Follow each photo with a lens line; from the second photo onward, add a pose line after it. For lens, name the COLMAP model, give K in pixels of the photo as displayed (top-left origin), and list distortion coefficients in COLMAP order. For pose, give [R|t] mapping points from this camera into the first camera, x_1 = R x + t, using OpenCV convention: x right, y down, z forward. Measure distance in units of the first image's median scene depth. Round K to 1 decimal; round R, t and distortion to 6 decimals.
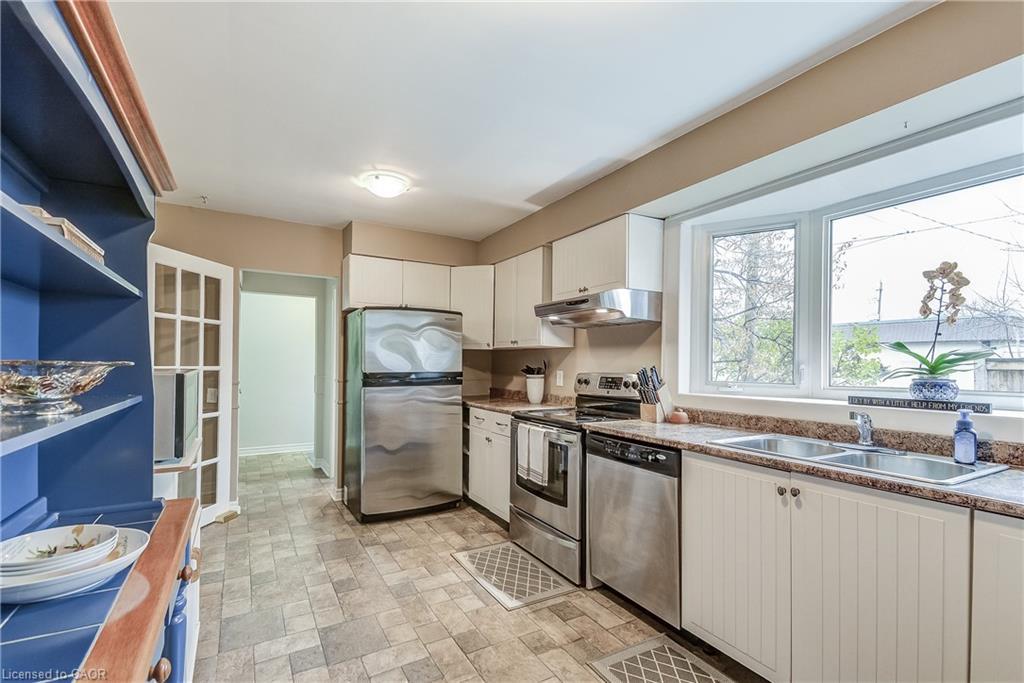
lens RADIAL K [[465.7, 0, 496.8], [0, 465.7, 354.7], [0, 0, 1]] dist [0.049414, -0.027596]
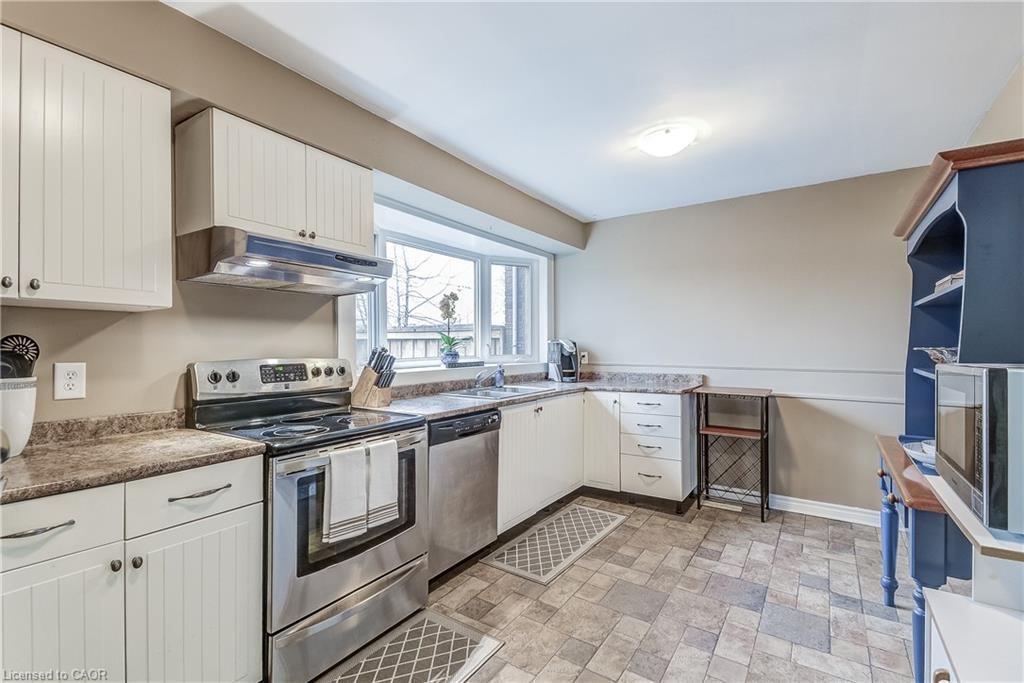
lens RADIAL K [[447.8, 0, 518.8], [0, 447.8, 330.9], [0, 0, 1]] dist [0.043641, -0.021855]
pose [[-0.463608, 0.015812, 0.885899, -0.569457], [-0.023012, 0.999289, -0.029878, 0.010269], [-0.885742, -0.034238, -0.462914, 1.098700]]
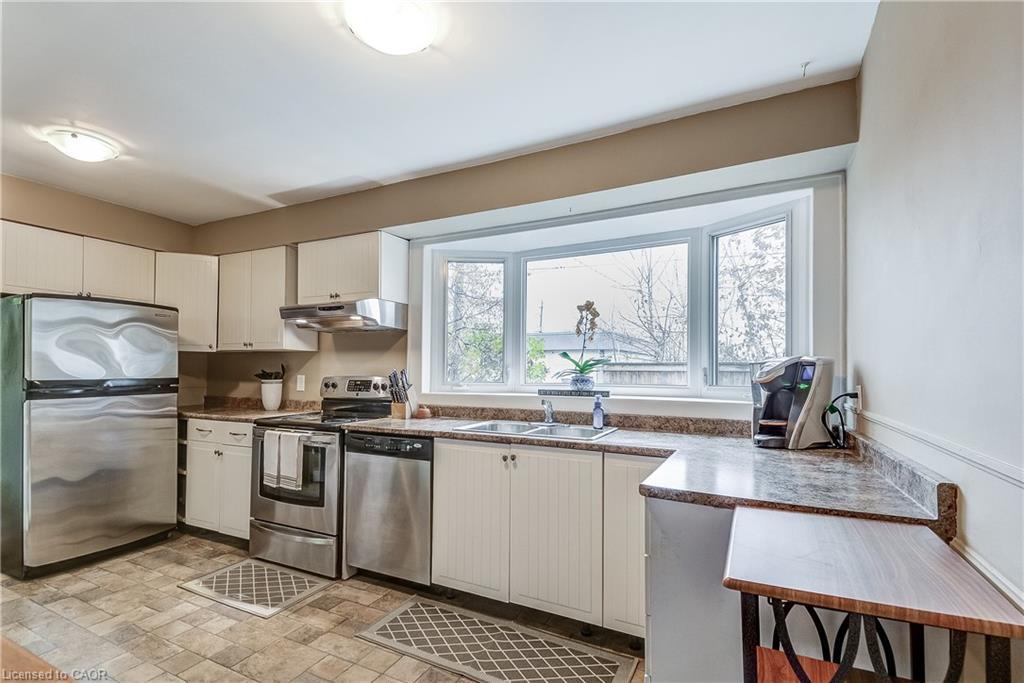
lens RADIAL K [[489.7, 0, 498.3], [0, 489.7, 355.0], [0, 0, 1]] dist [0.051782, -0.030945]
pose [[0.829967, 0.010695, 0.557709, -0.128456], [-0.007410, 0.999939, -0.008149, -0.002538], [-0.557763, 0.002631, 0.829996, -0.109204]]
